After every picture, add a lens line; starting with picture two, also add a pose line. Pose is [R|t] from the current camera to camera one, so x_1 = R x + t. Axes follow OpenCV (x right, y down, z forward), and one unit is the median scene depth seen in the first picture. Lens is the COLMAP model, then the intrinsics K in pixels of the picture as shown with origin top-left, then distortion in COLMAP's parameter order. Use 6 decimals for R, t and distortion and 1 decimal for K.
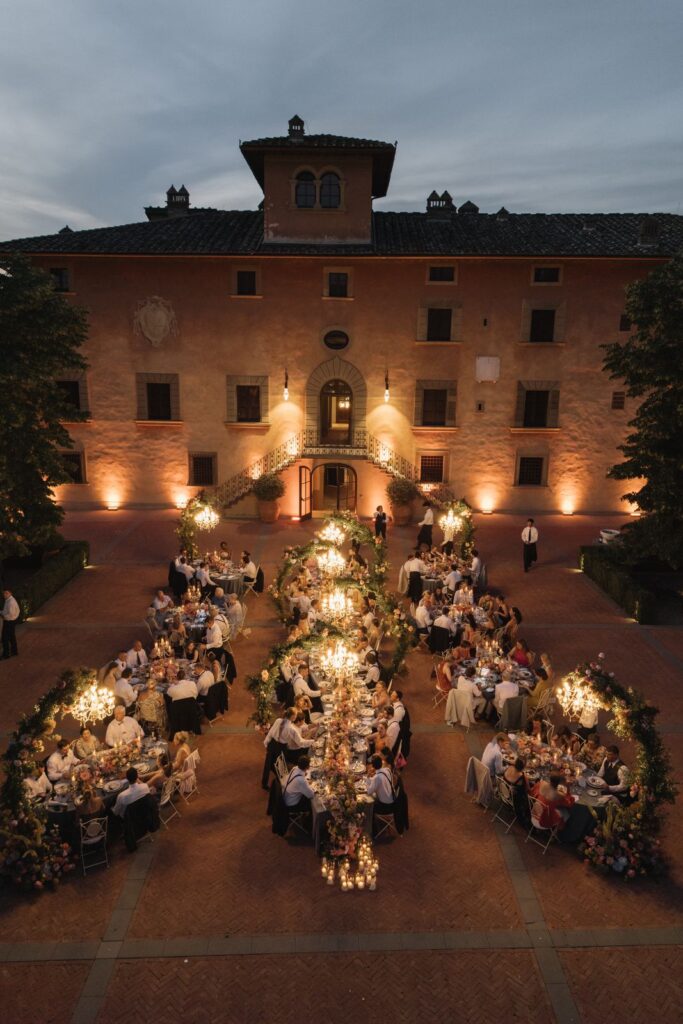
lens RADIAL K [[772.0, 0, 313.9], [0, 772.0, 558.3], [0, 0, 1]] dist [0.054302, -0.034101]
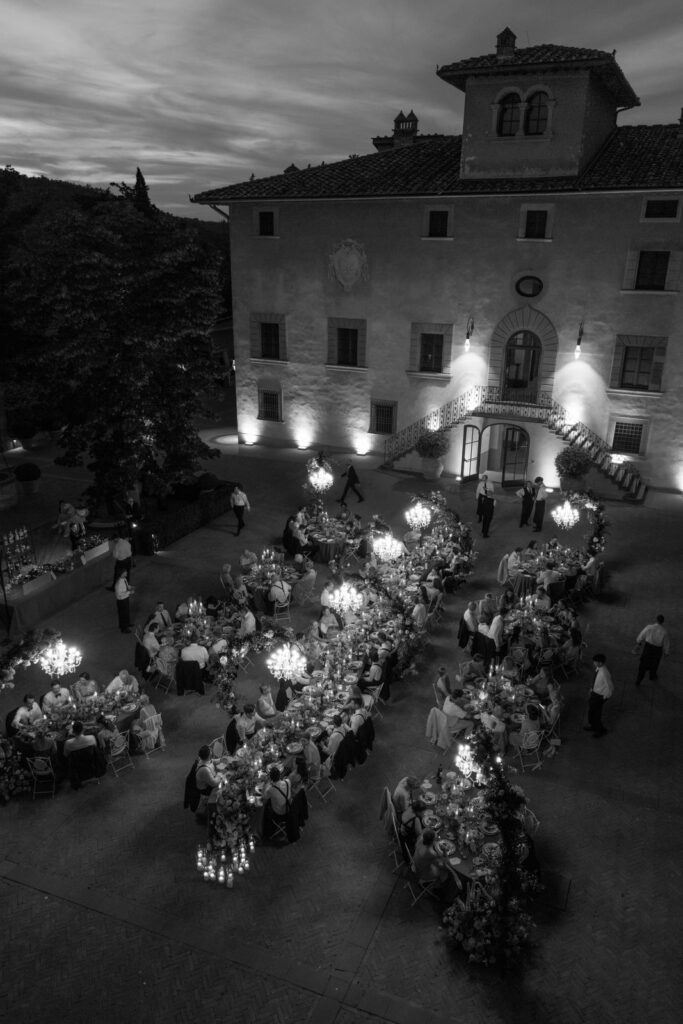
lens RADIAL K [[772.0, 0, 313.9], [0, 772.0, 558.3], [0, 0, 1]] dist [0.054302, -0.034101]
pose [[0.910089, 0.149896, -0.386354, 0.195589], [-0.105779, 0.985434, 0.133154, -0.062752], [0.400686, -0.080313, 0.912689, 0.043846]]
